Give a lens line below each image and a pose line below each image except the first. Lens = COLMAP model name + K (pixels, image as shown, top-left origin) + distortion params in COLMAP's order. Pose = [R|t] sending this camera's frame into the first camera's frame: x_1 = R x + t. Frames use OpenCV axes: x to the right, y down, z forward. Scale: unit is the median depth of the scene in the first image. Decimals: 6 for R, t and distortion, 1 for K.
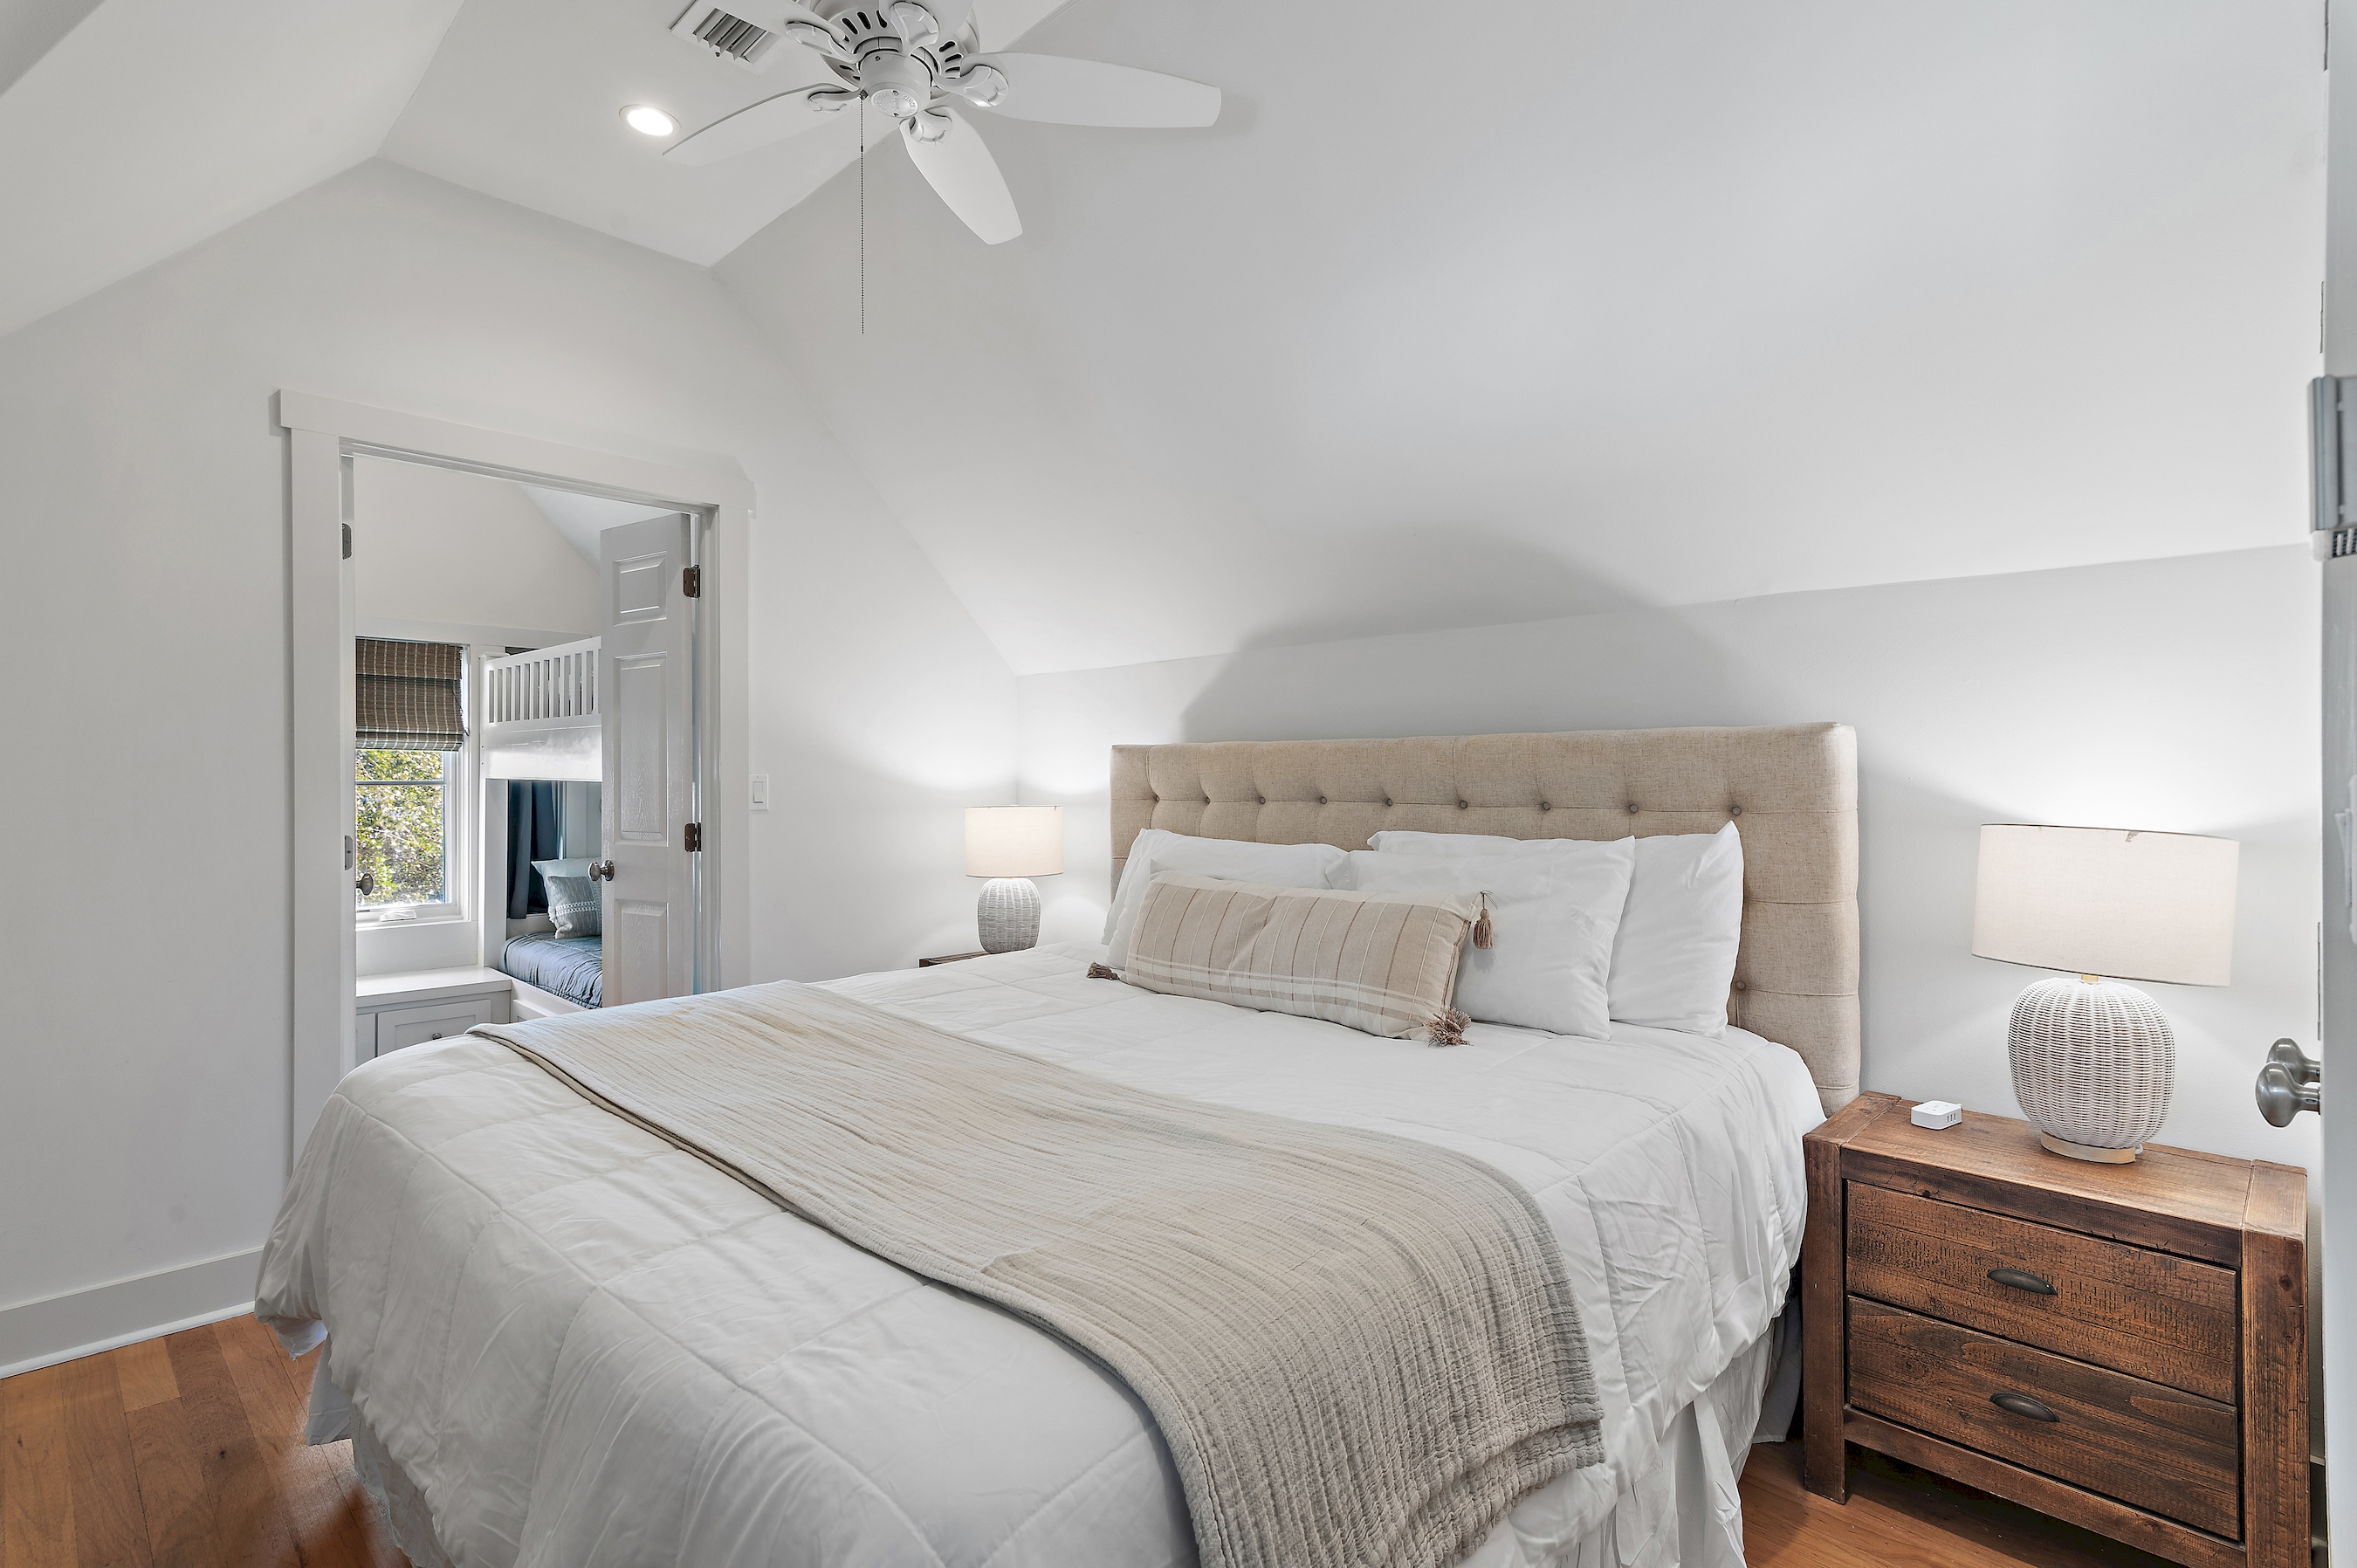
lens RADIAL K [[1159.9, 0, 1196.1], [0, 1159.9, 777.3], [0, 0, 1]] dist [0.010179, 0.001833]
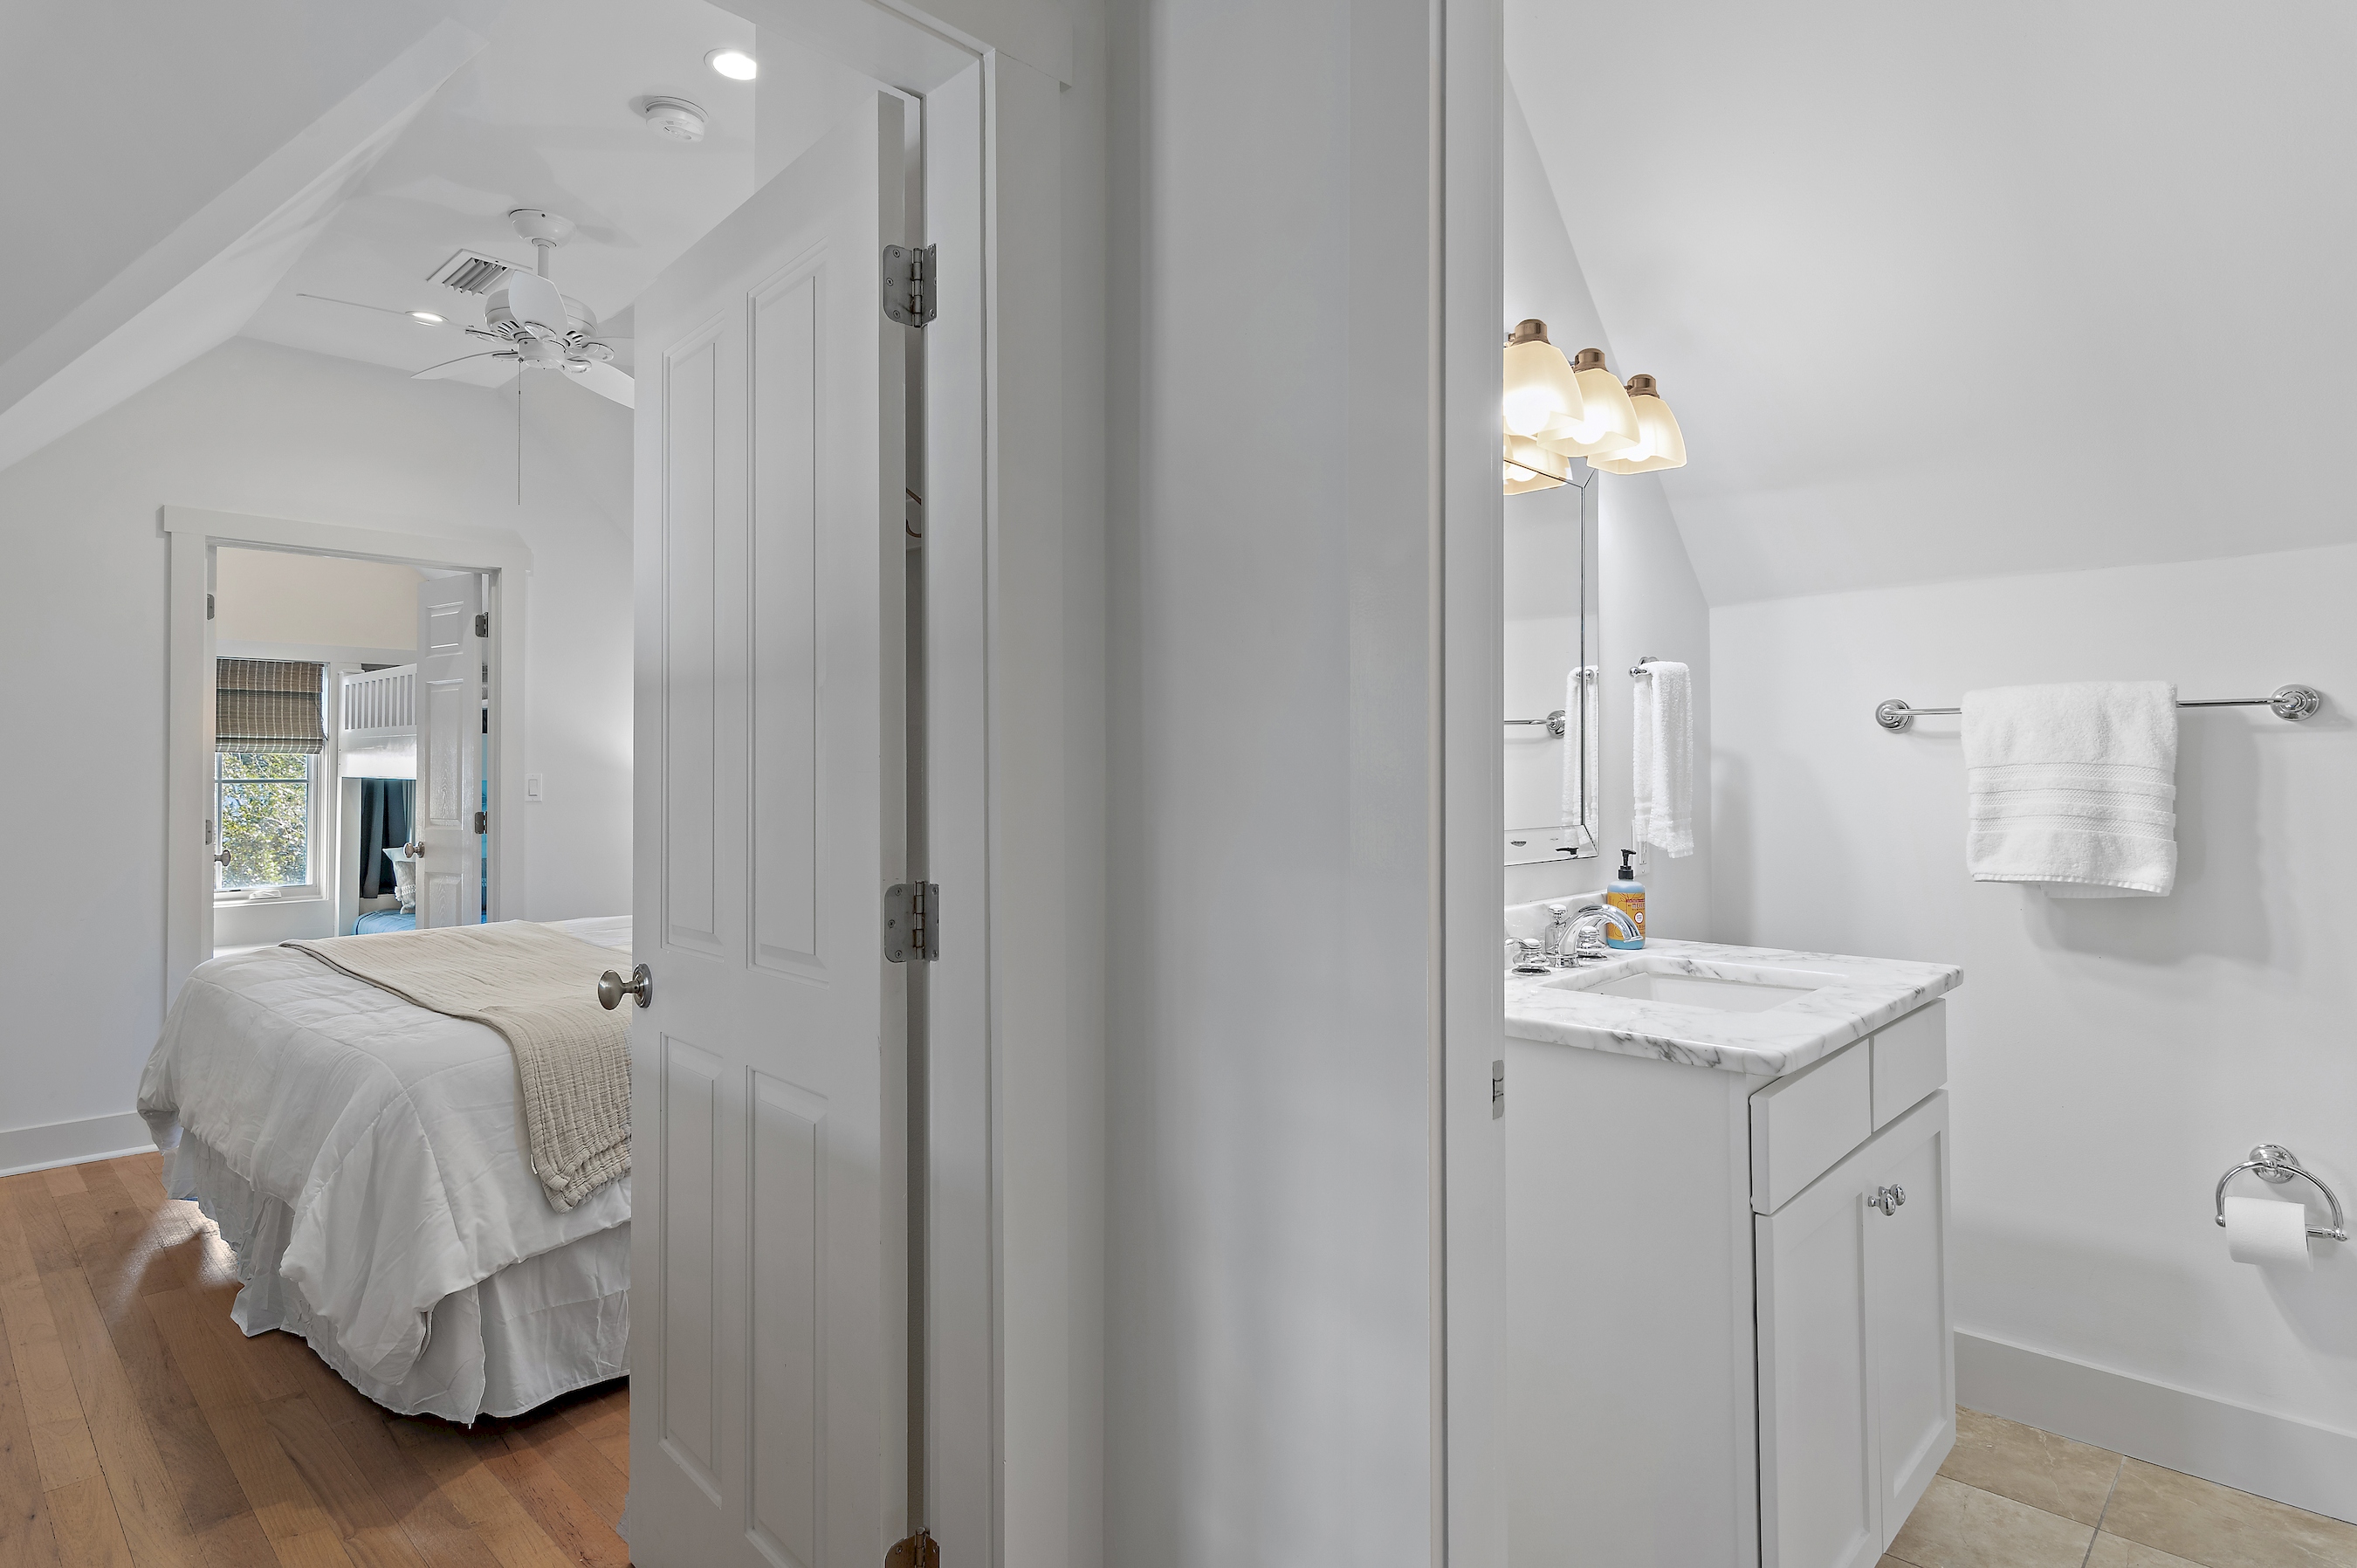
lens RADIAL K [[1251.2, 0, 1203.2], [0, 1251.2, 747.8], [0, 0, 1]] dist [-0.006077, 0.000661]
pose [[0.999710, -0.002073, 0.023974, 0.228373], [0.002549, 0.999800, -0.019832, -0.001336], [-0.023928, 0.019887, 0.999516, -0.277694]]
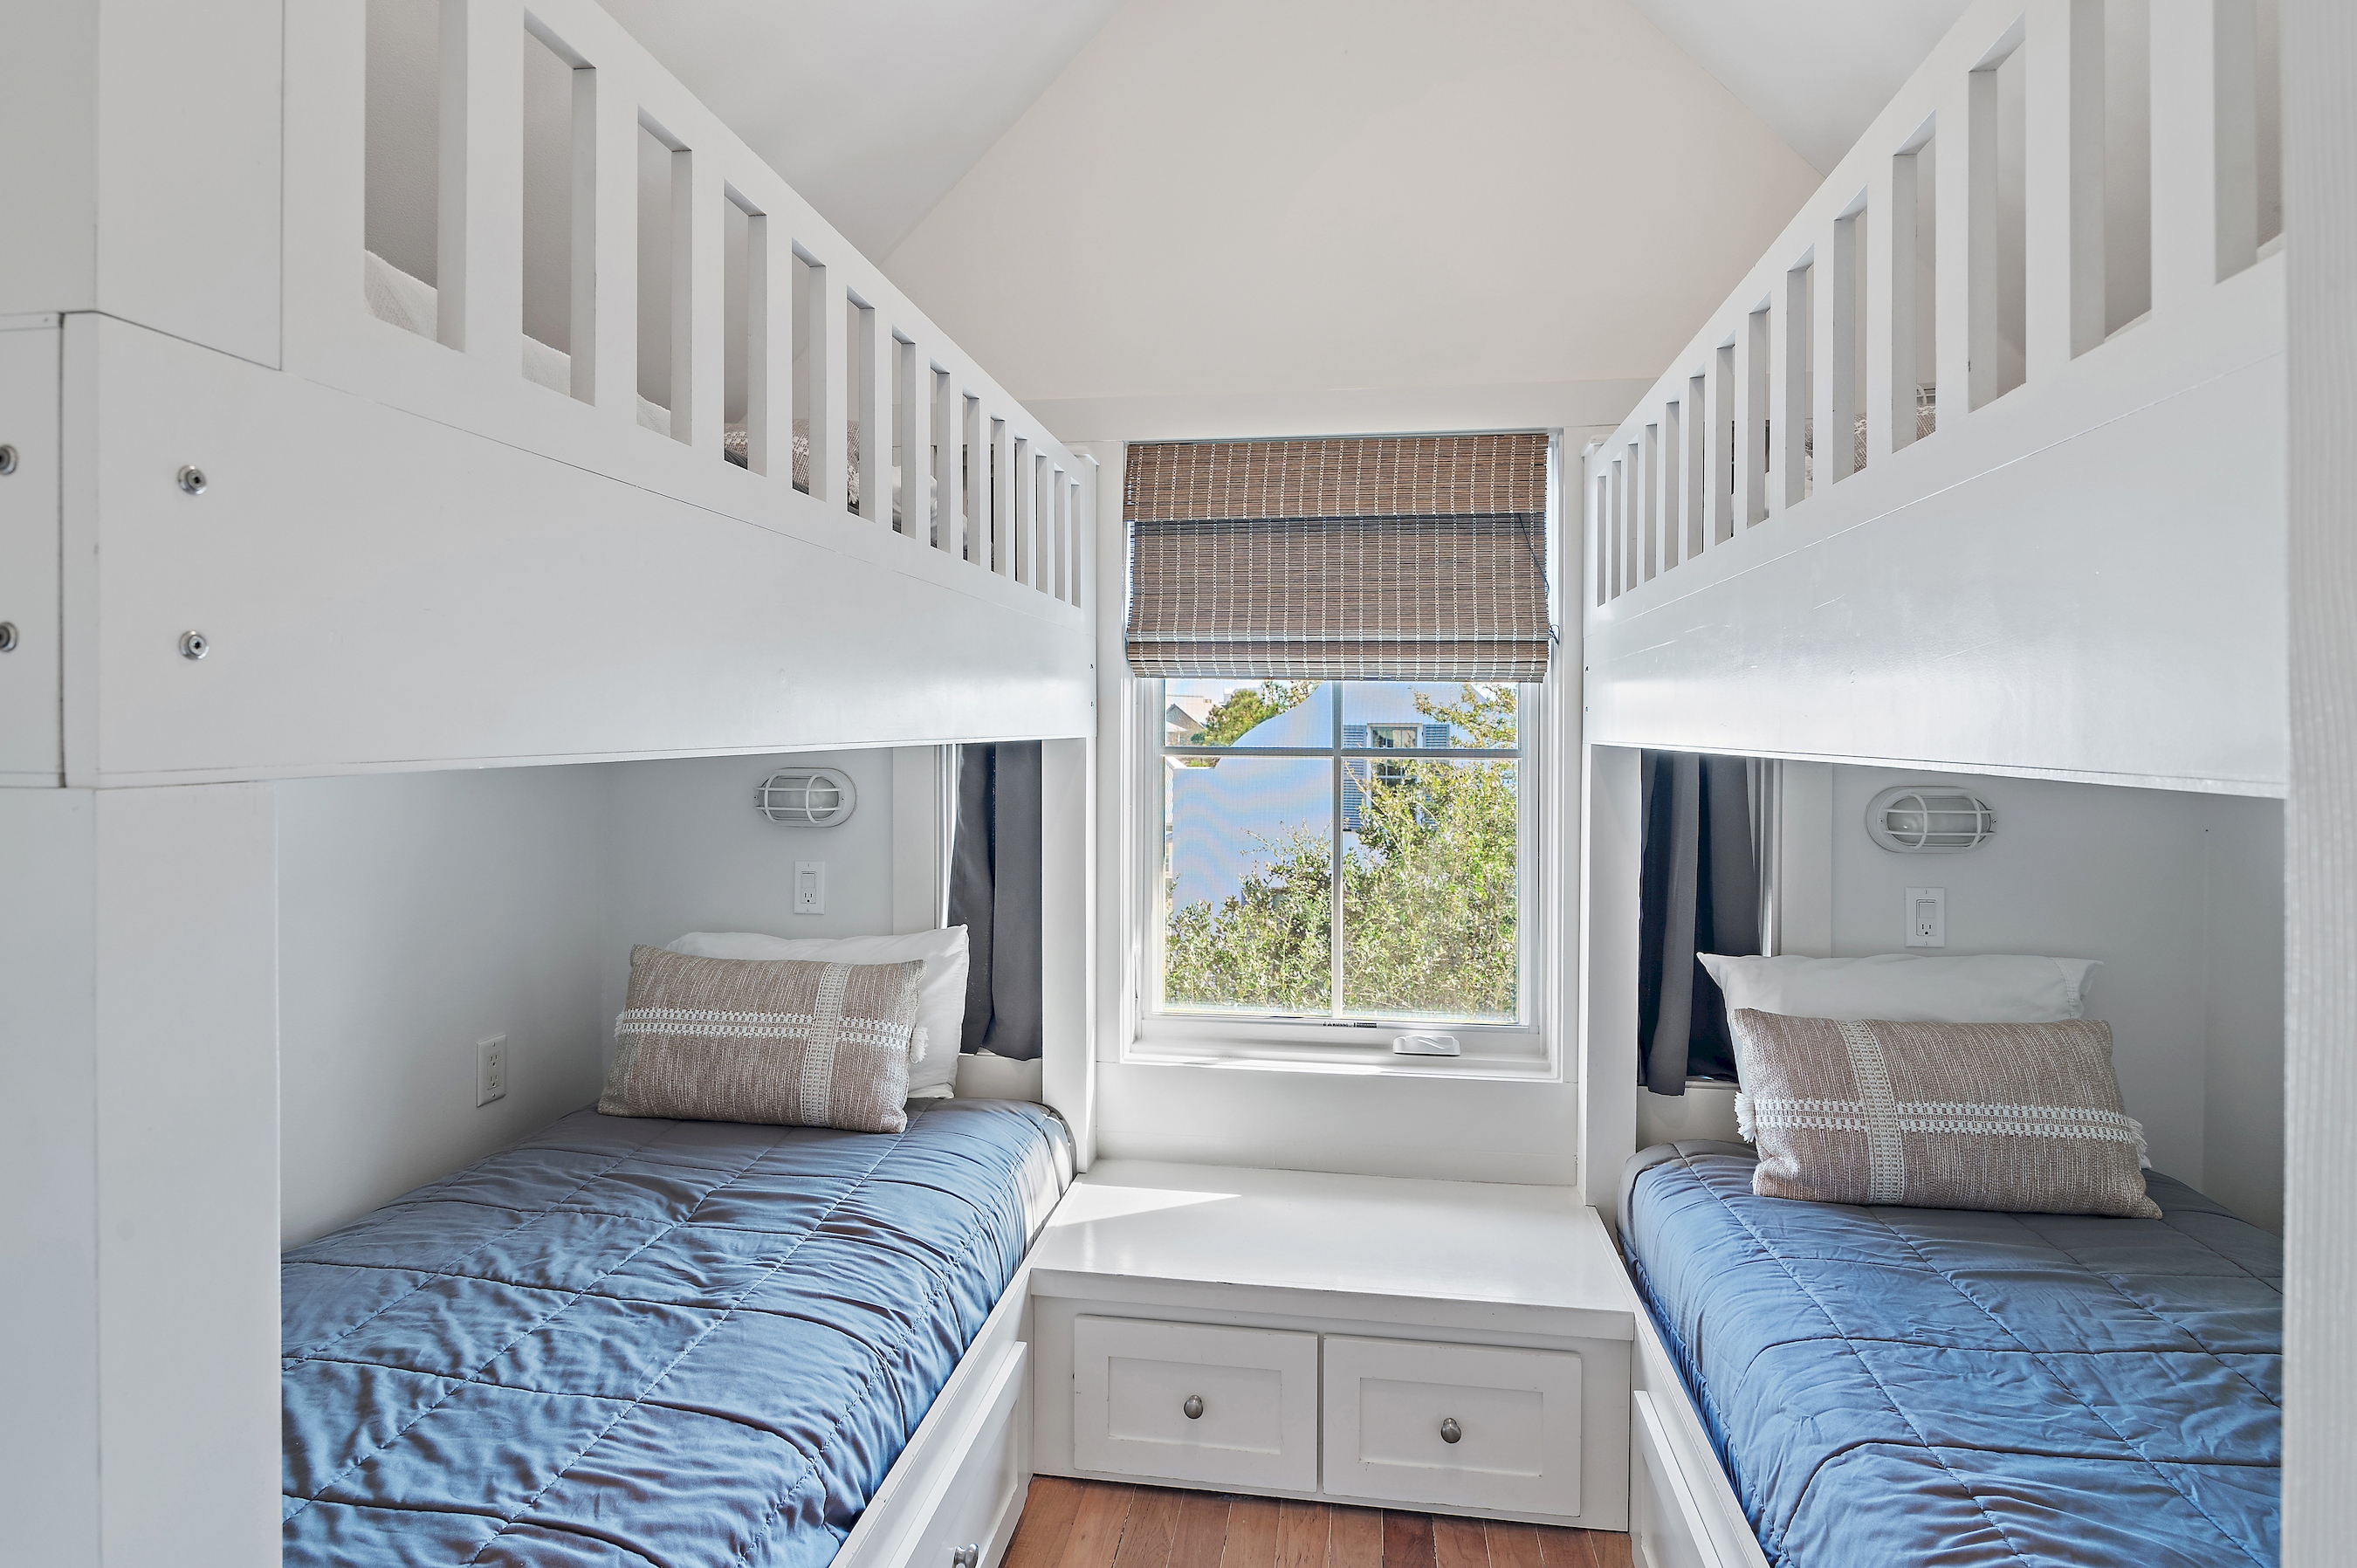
lens RADIAL K [[1159.9, 0, 1229.9], [0, 1159.9, 707.6], [0, 0, 1]] dist [0.010179, 0.001833]
pose [[0.601754, 0.010229, -0.798616, -0.369636], [-0.001536, 0.999931, 0.011650, -0.017823], [0.798680, -0.005783, 0.601728, 0.668487]]
